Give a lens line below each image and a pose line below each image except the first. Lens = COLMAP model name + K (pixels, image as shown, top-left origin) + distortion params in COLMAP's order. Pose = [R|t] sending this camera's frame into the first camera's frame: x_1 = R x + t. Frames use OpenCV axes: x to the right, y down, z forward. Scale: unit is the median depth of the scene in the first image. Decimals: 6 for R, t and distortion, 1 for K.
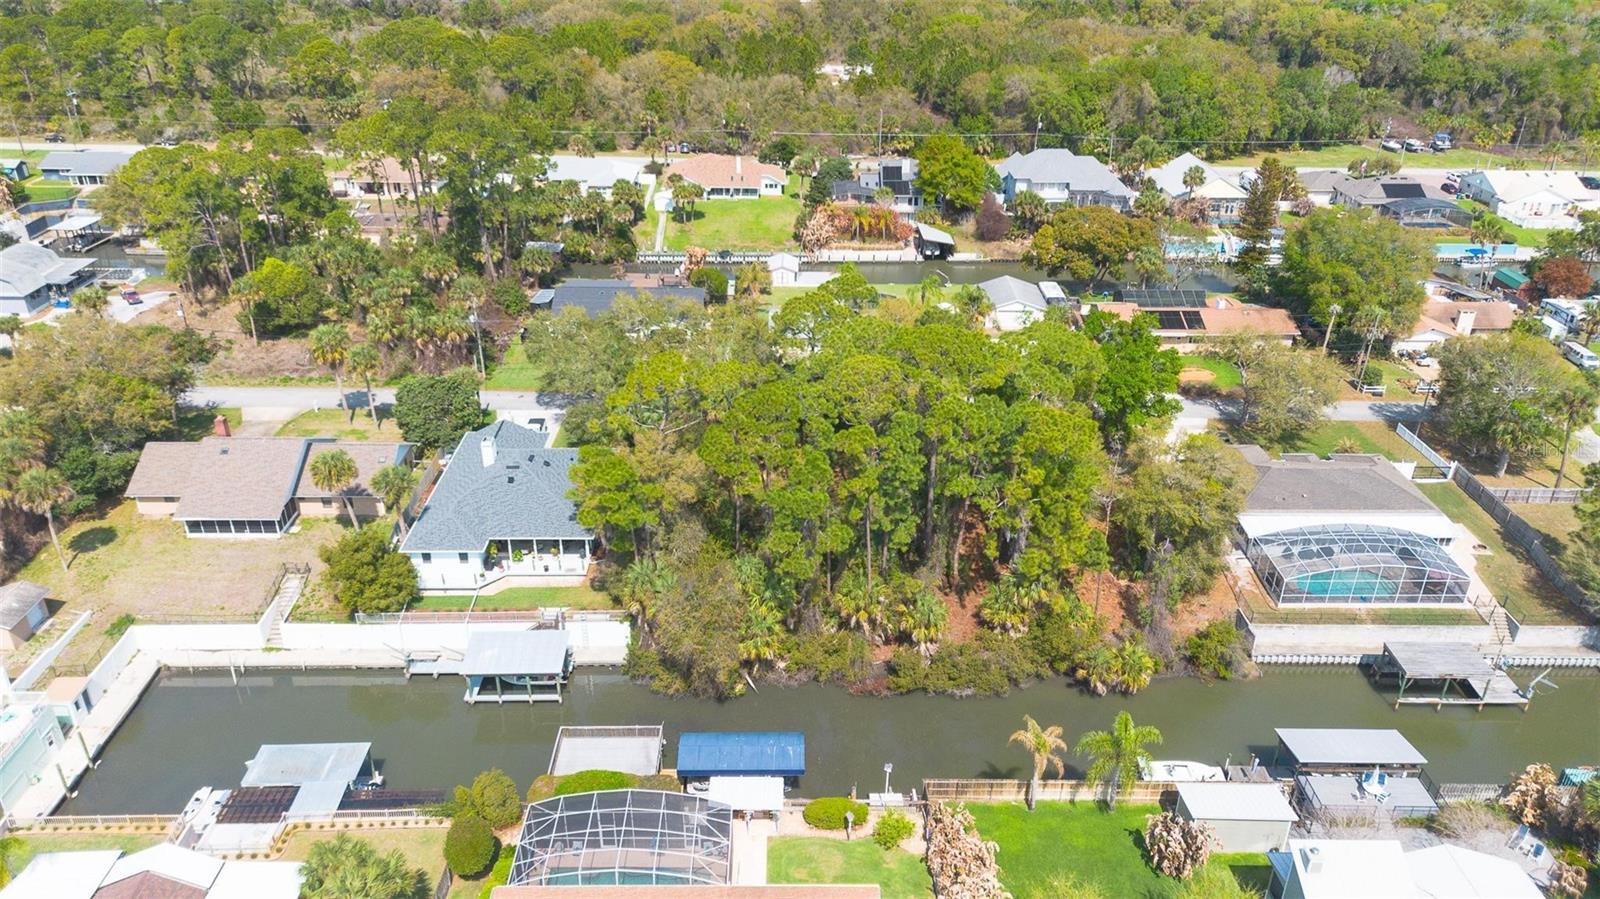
lens RADIAL K [[1126.0, 0, 800.0], [0, 1126.0, 449.5], [0, 0, 1]] dist [0.074941, -0.079337]
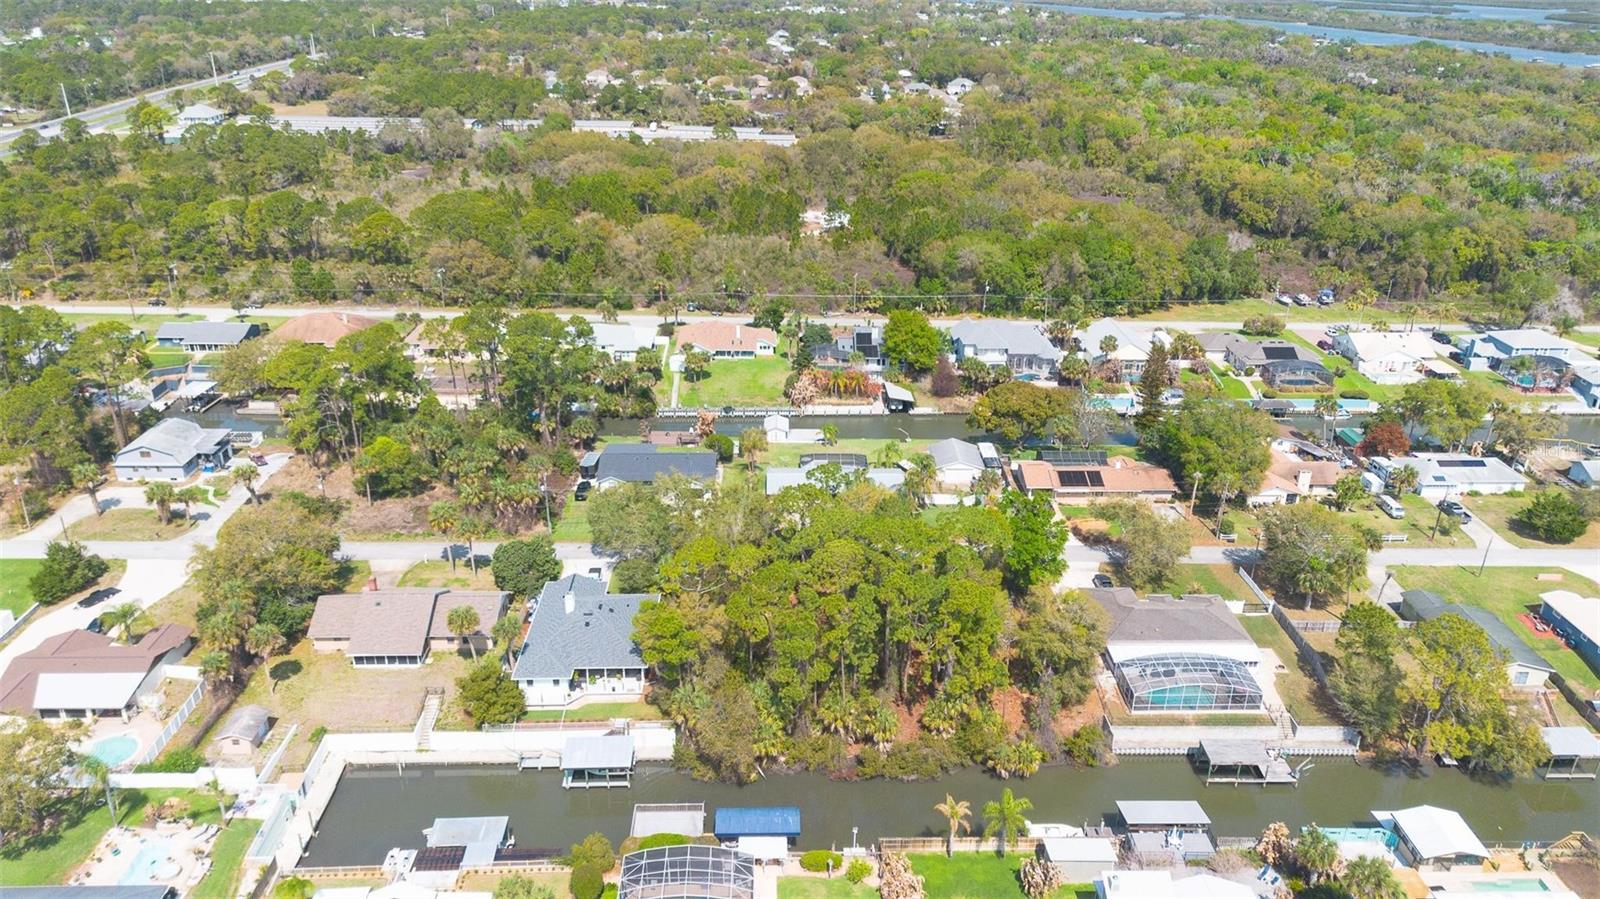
lens RADIAL K [[1124.4, 0, 800.0], [0, 1124.4, 449.5], [0, 0, 1]] dist [0.086584, -0.119266]
pose [[0.999879, -0.004817, 0.014777, -0.011014], [0.005725, 0.998060, -0.061997, -0.089097], [-0.014450, 0.062074, 0.997967, -0.363254]]
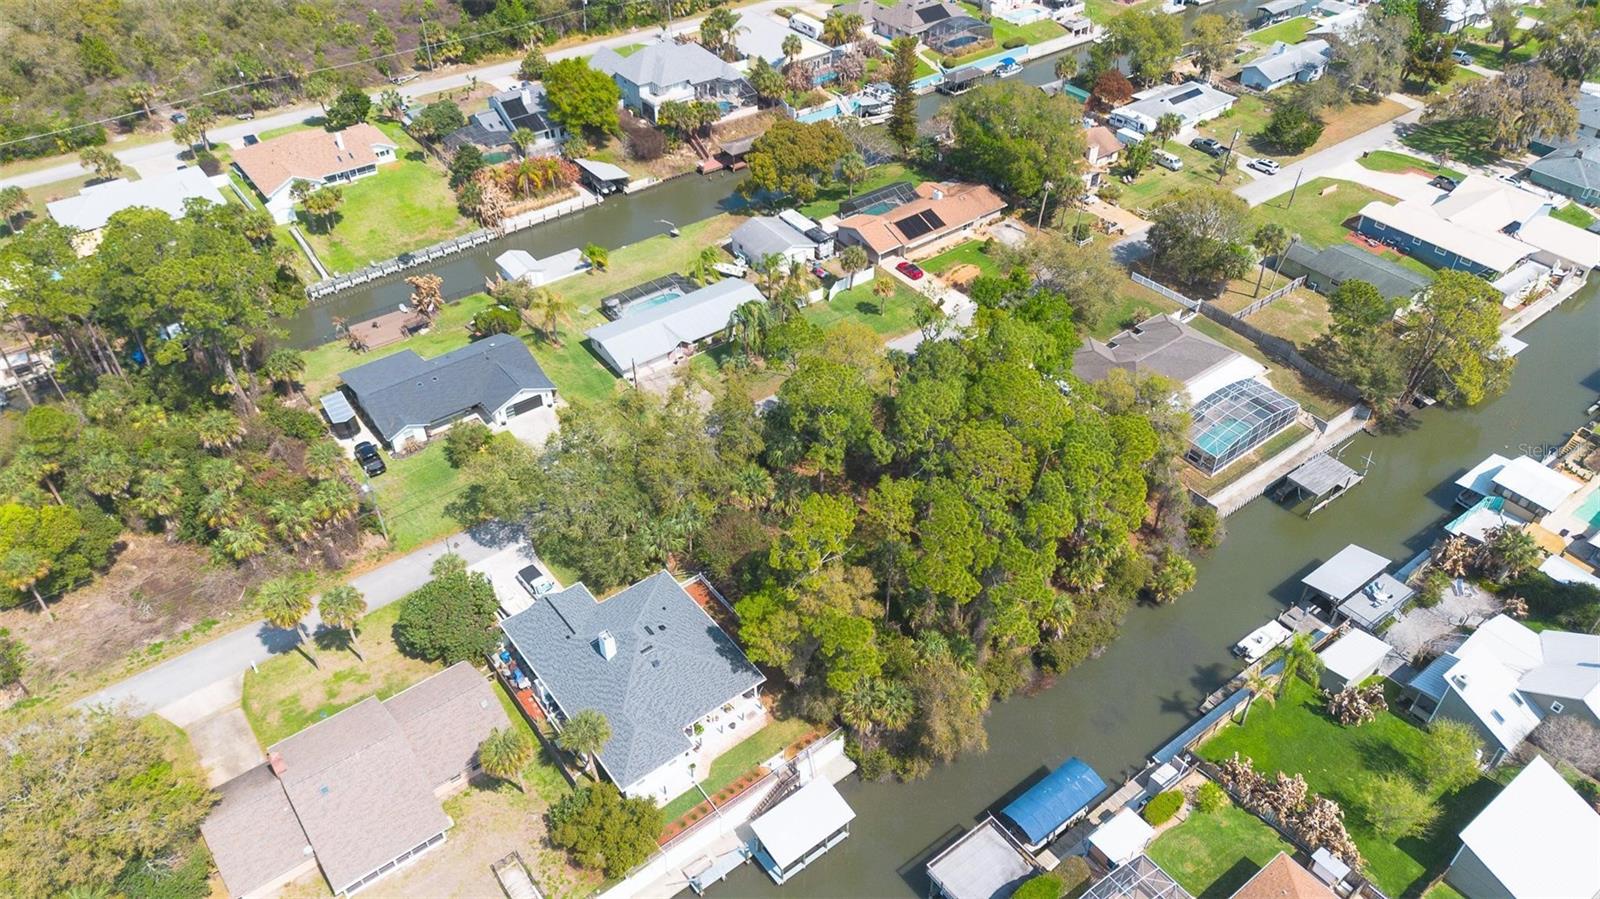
lens RADIAL K [[1126.0, 0, 800.0], [0, 1126.0, 449.5], [0, 0, 1]] dist [0.074941, -0.079337]
pose [[0.801385, -0.389379, 0.454055, -0.465415], [0.280187, 0.915035, 0.290182, -0.344983], [-0.528467, -0.105328, 0.842395, 0.123281]]
